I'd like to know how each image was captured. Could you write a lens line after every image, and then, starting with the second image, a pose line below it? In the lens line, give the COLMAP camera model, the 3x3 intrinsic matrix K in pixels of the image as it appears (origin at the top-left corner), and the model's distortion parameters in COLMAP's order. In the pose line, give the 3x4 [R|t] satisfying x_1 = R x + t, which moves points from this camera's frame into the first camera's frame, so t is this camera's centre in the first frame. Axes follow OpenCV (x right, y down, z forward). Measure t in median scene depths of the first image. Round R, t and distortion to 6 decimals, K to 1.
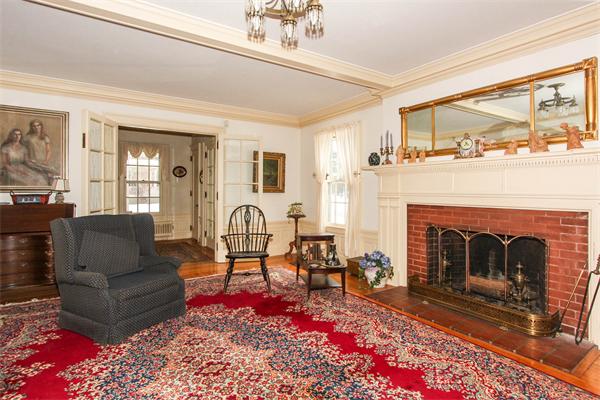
lens RADIAL K [[313.3, 0, 293.8], [0, 313.3, 188.3], [0, 0, 1]] dist [-0.018622, -0.000629]
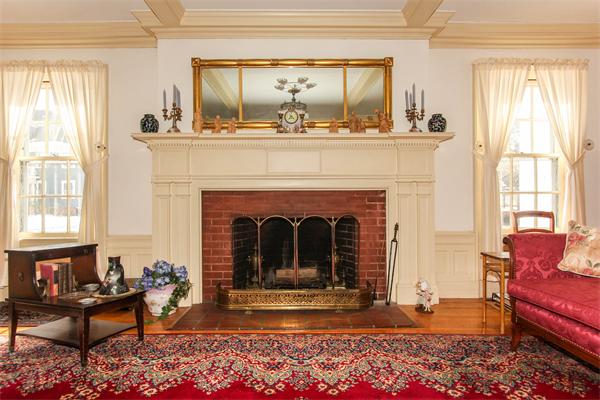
lens RADIAL K [[356.2, 0, 298.4], [0, 356.2, 201.8], [0, 0, 1]] dist [-0.017741, 0.003437]
pose [[0.532838, 0.000092, 0.846217, -0.276878], [0.003127, 0.999993, -0.002078, 0.096924], [-0.846211, 0.003753, 0.532834, 0.444444]]
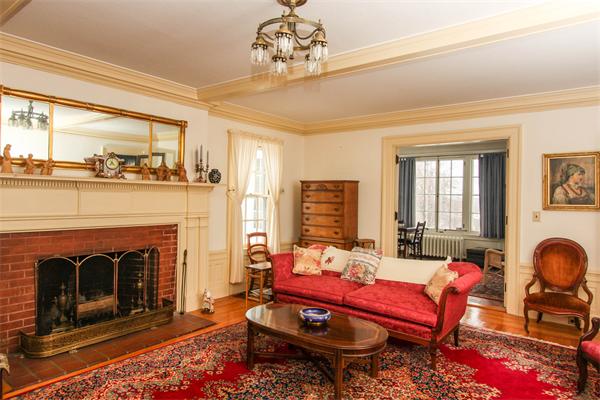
lens RADIAL K [[373.4, 0, 301.2], [0, 373.4, 198.6], [0, 0, 1]] dist [0.011444, -0.000909]
pose [[-0.335217, -0.004718, 0.942129, -0.723209], [-0.020699, 0.999783, -0.002358, -0.041340], [-0.941914, -0.020292, -0.335242, 0.822611]]
